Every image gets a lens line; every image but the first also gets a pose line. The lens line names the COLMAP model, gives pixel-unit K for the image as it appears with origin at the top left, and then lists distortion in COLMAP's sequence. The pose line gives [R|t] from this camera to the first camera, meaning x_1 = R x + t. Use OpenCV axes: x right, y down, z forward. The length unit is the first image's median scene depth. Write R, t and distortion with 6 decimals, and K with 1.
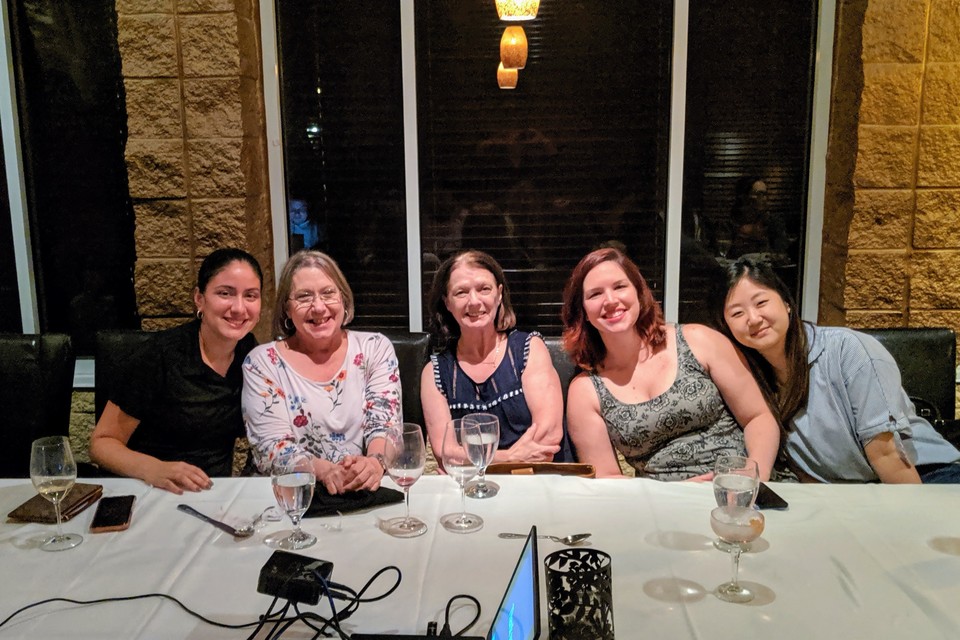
lens RADIAL K [[727.4, 0, 482.1], [0, 727.4, 324.7], [0, 0, 1]] dist [-0.031260, 0.000124]
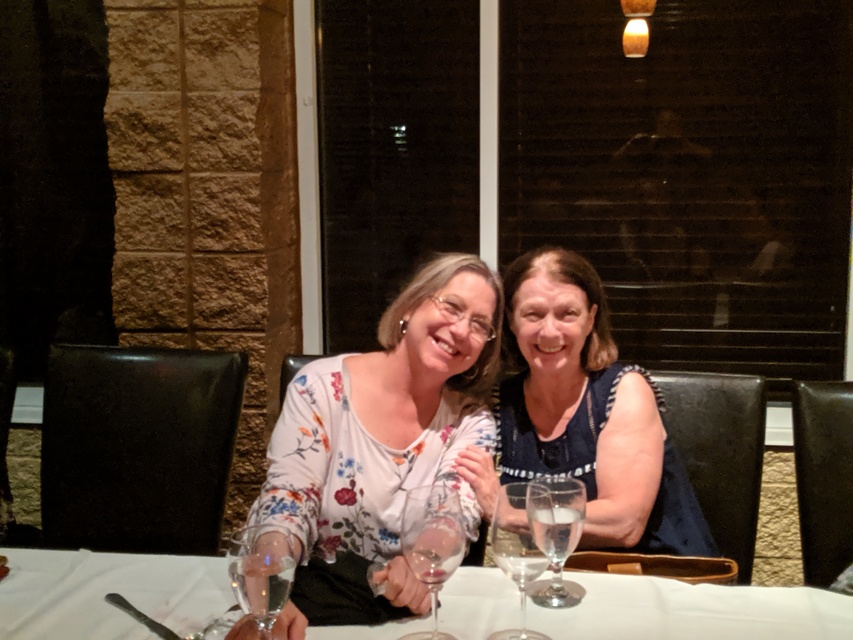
lens RADIAL K [[708.3, 0, 430.8], [0, 708.3, 320.0], [0, 0, 1]] dist [0.044961, -0.087495]
pose [[0.986303, 0.025023, -0.163037, -0.036257], [-0.032650, 0.998486, -0.044274, 0.000737], [0.161683, 0.048991, 0.985626, 0.330614]]
